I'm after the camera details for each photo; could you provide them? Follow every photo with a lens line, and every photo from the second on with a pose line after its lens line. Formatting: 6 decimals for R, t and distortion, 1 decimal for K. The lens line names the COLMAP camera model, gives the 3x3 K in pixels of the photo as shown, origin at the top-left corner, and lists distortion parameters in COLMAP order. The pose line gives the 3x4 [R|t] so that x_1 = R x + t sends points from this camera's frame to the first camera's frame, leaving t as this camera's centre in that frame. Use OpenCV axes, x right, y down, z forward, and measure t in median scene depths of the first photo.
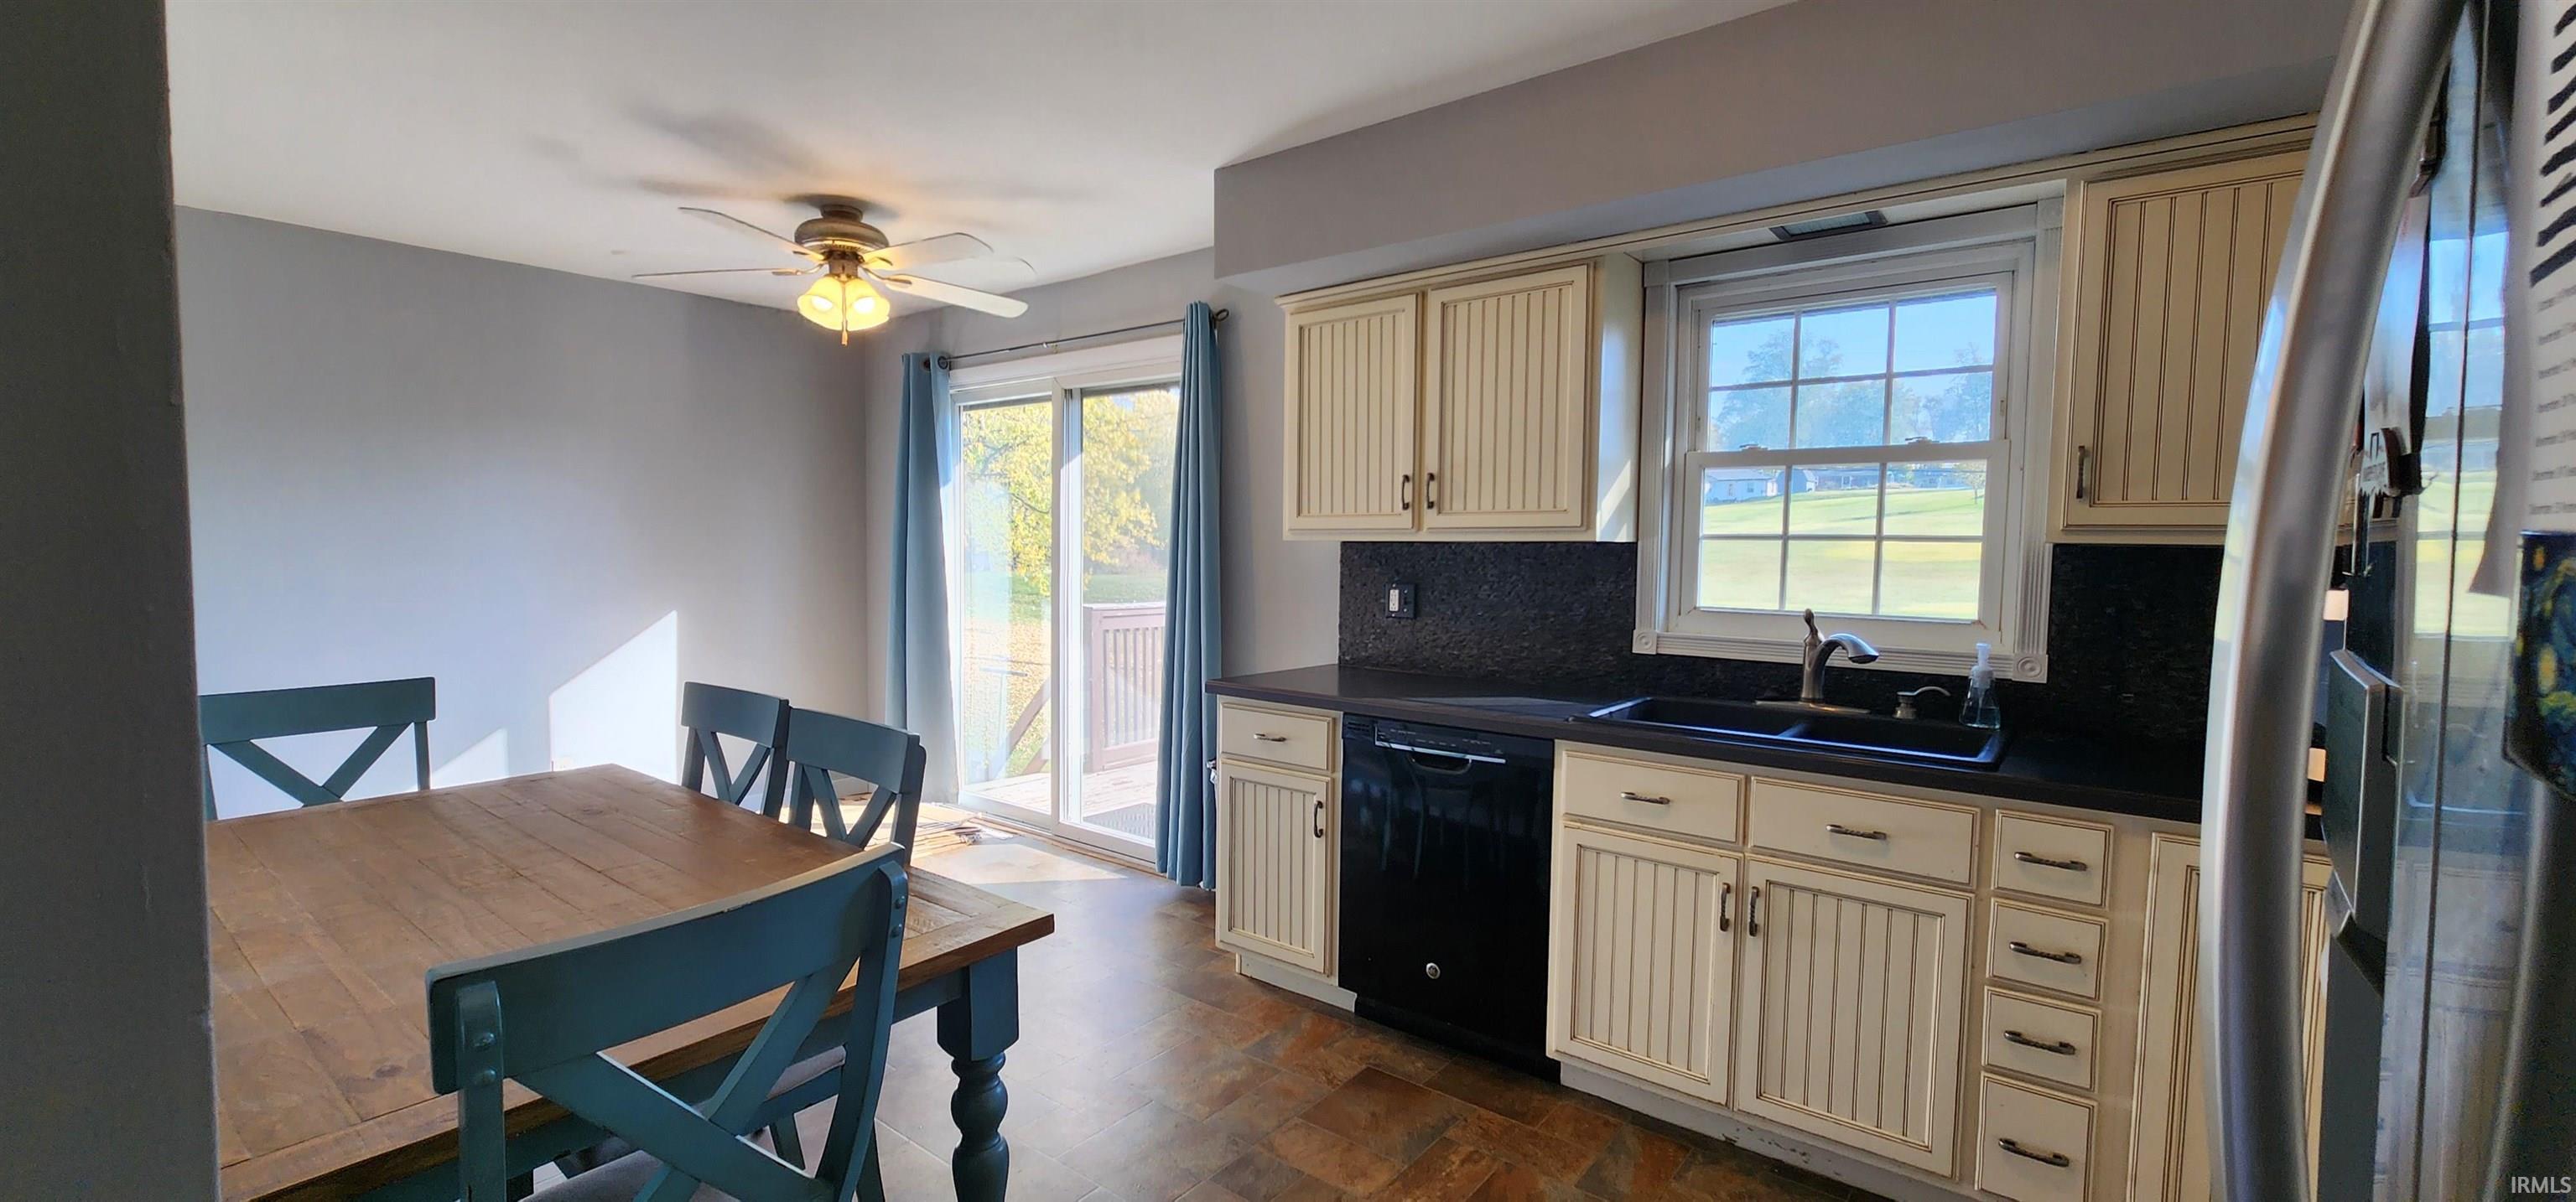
lens RADIAL K [[1059.9, 0, 1290.7], [0, 1059.9, 600.3], [0, 0, 1]] dist [-0.004220, -0.000172]
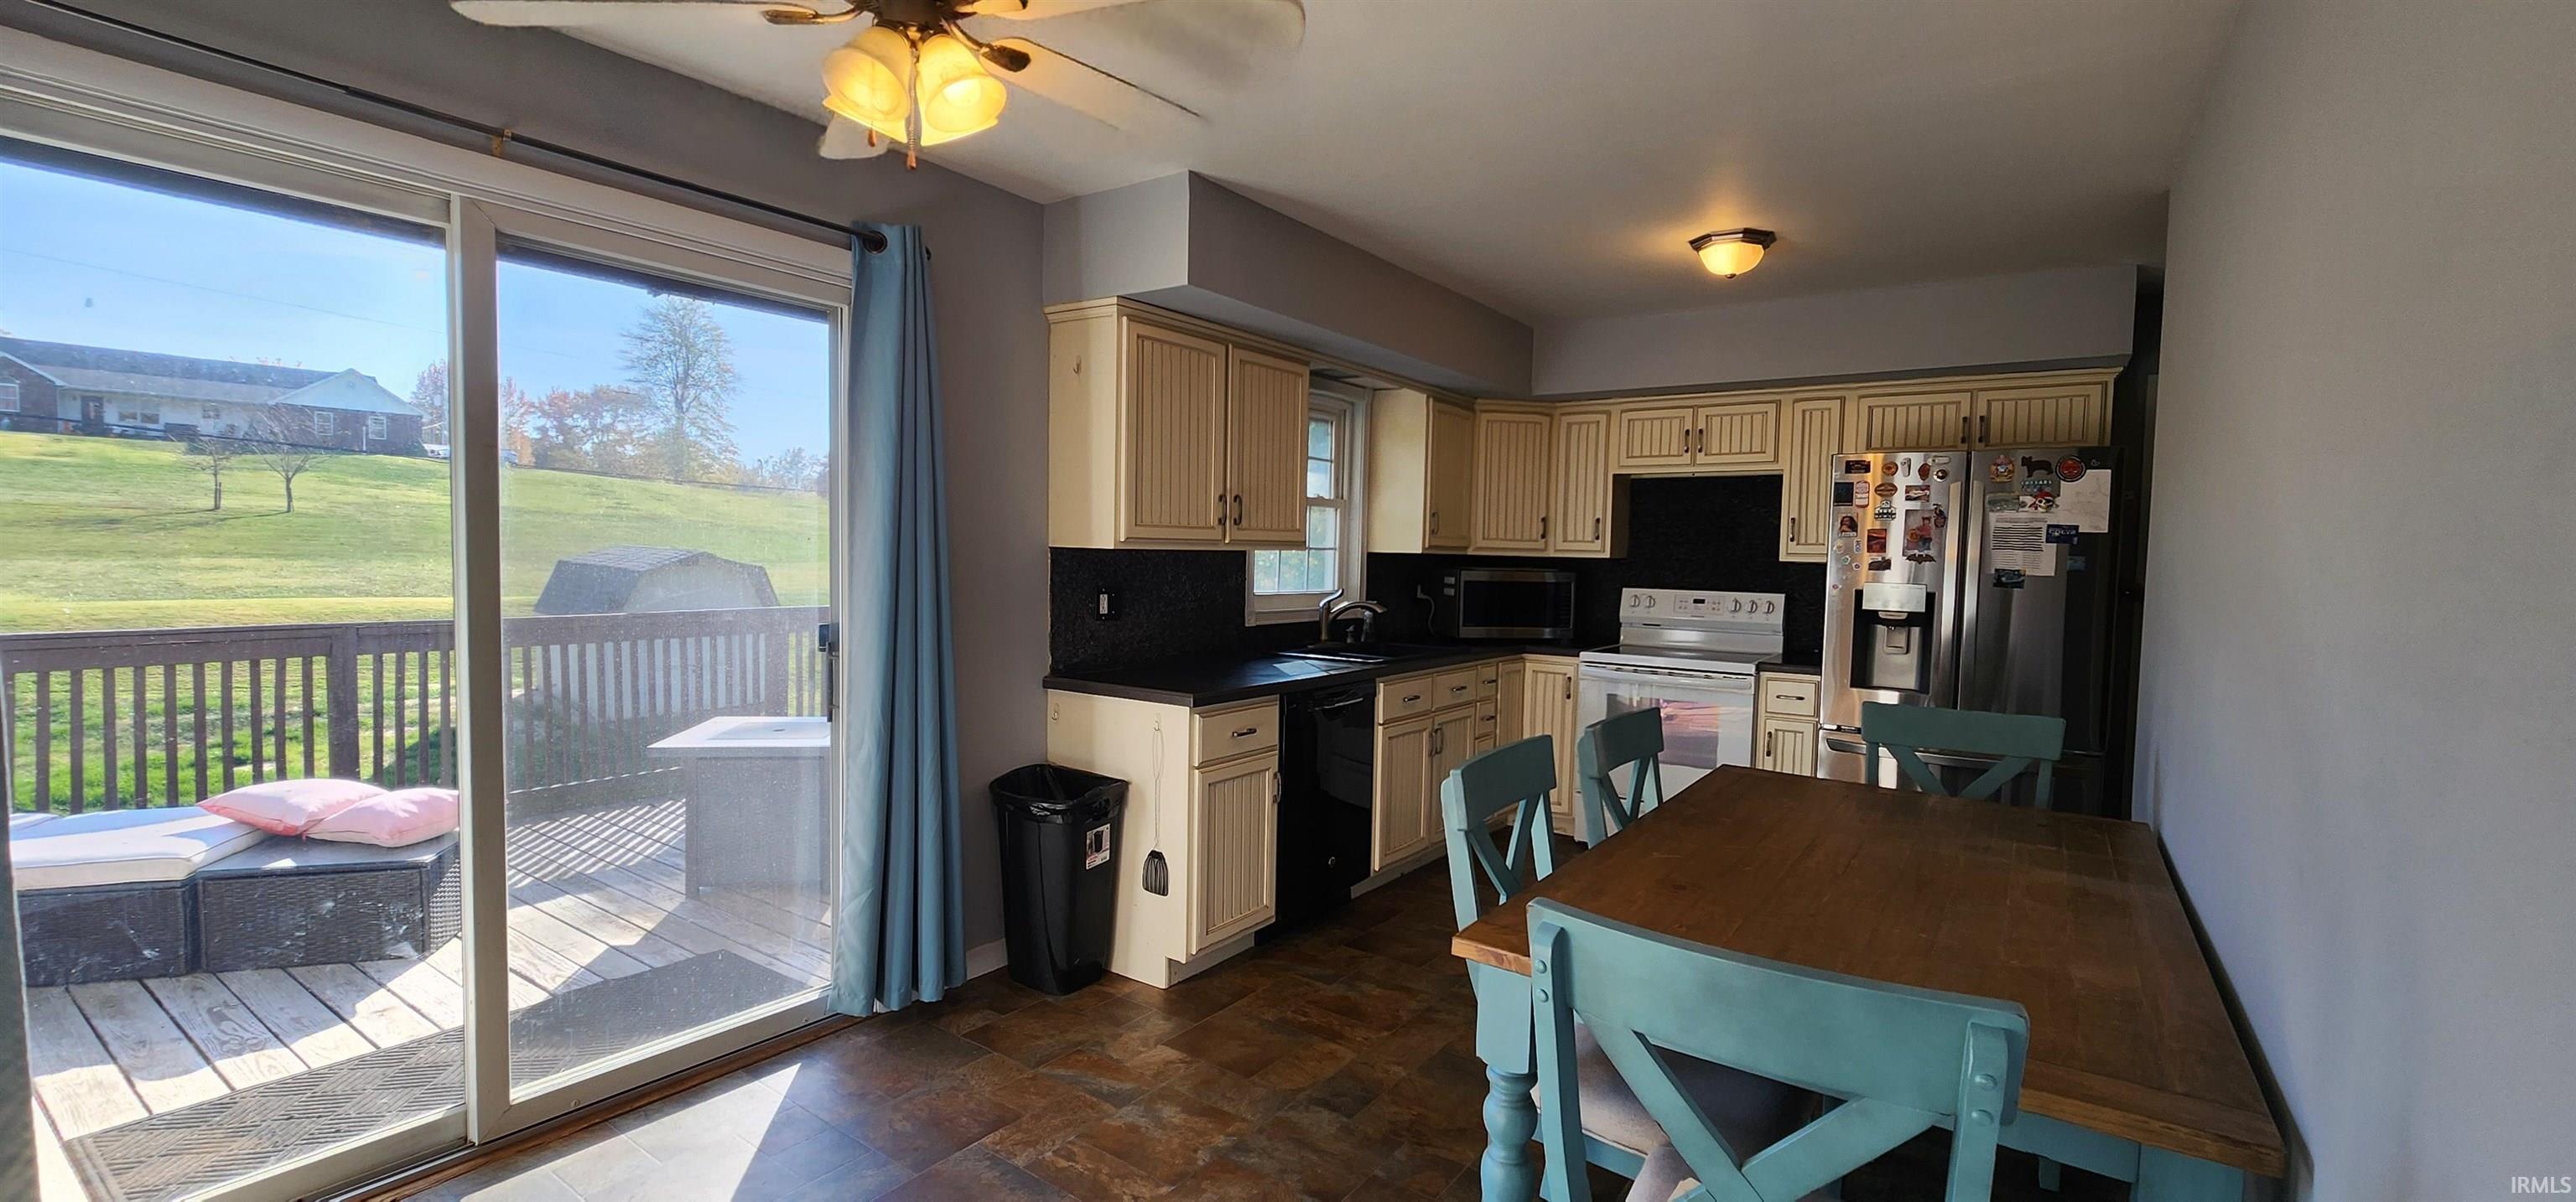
lens RADIAL K [[1059.9, 0, 1308.2], [0, 1059.9, 600.8], [0, 0, 1]] dist [-0.004220, -0.000172]
pose [[-0.062321, -0.061995, 0.996129, -1.104431], [0.030951, 0.997469, 0.064015, -0.074251], [-0.997576, 0.034821, -0.060245, 0.992659]]
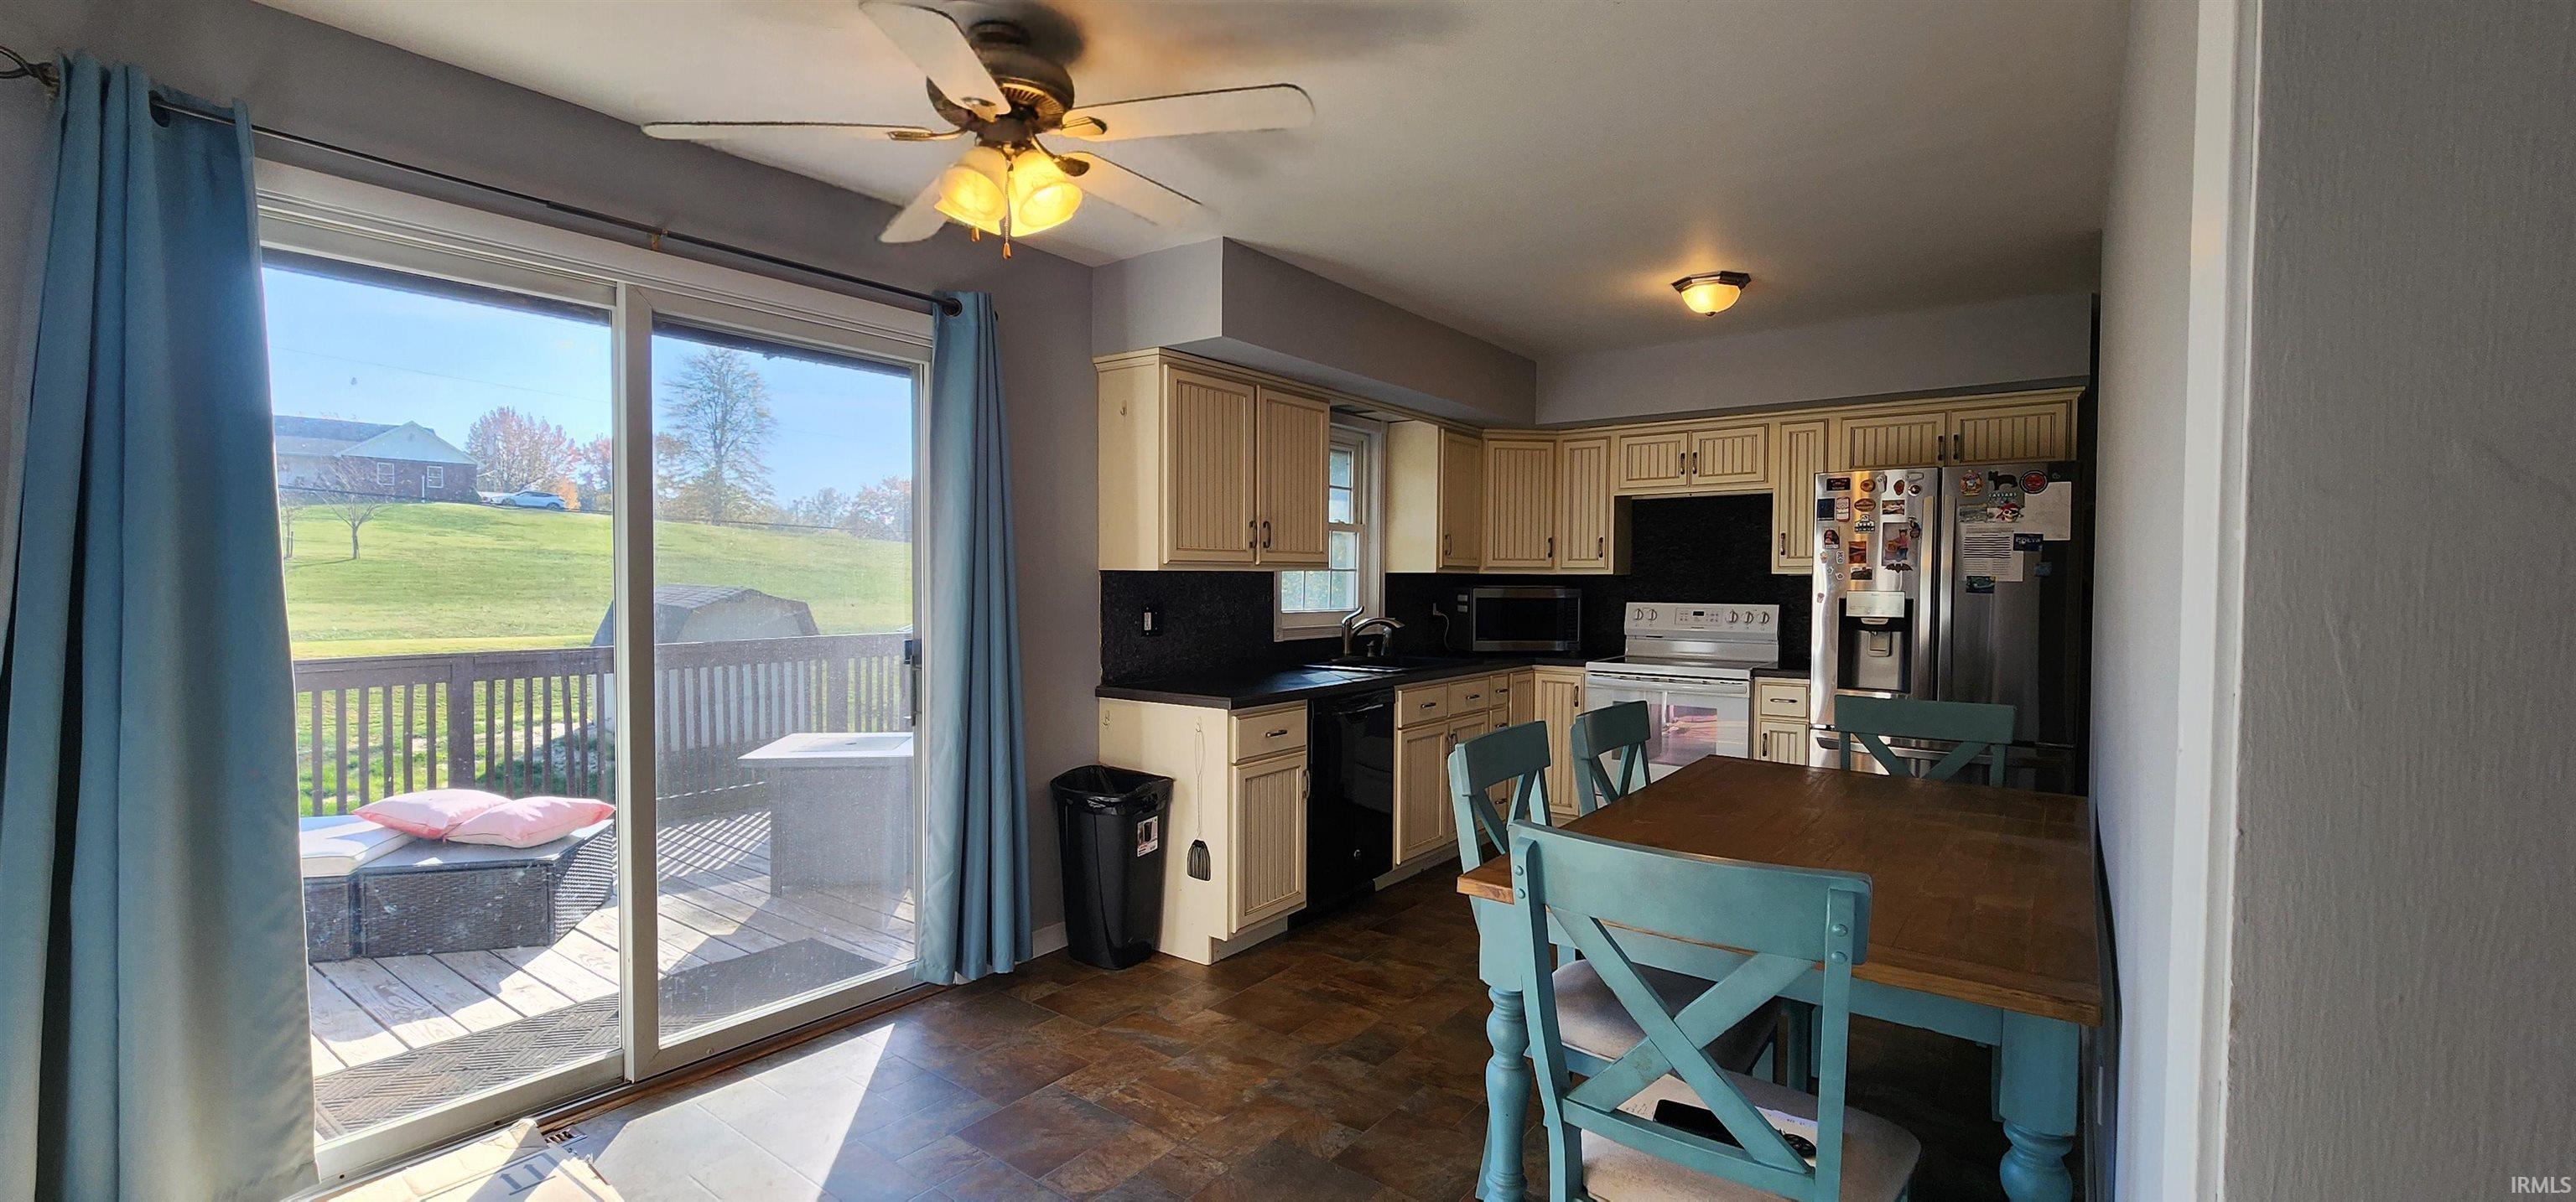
lens RADIAL K [[1059.9, 0, 1282.3], [0, 1059.9, 617.3], [0, 0, 1]] dist [-0.004220, -0.000172]
pose [[-0.019188, -0.048509, 0.998638, -1.232387], [0.048291, 0.997612, 0.049387, -0.063695], [-0.998649, 0.049173, -0.016800, 1.004699]]
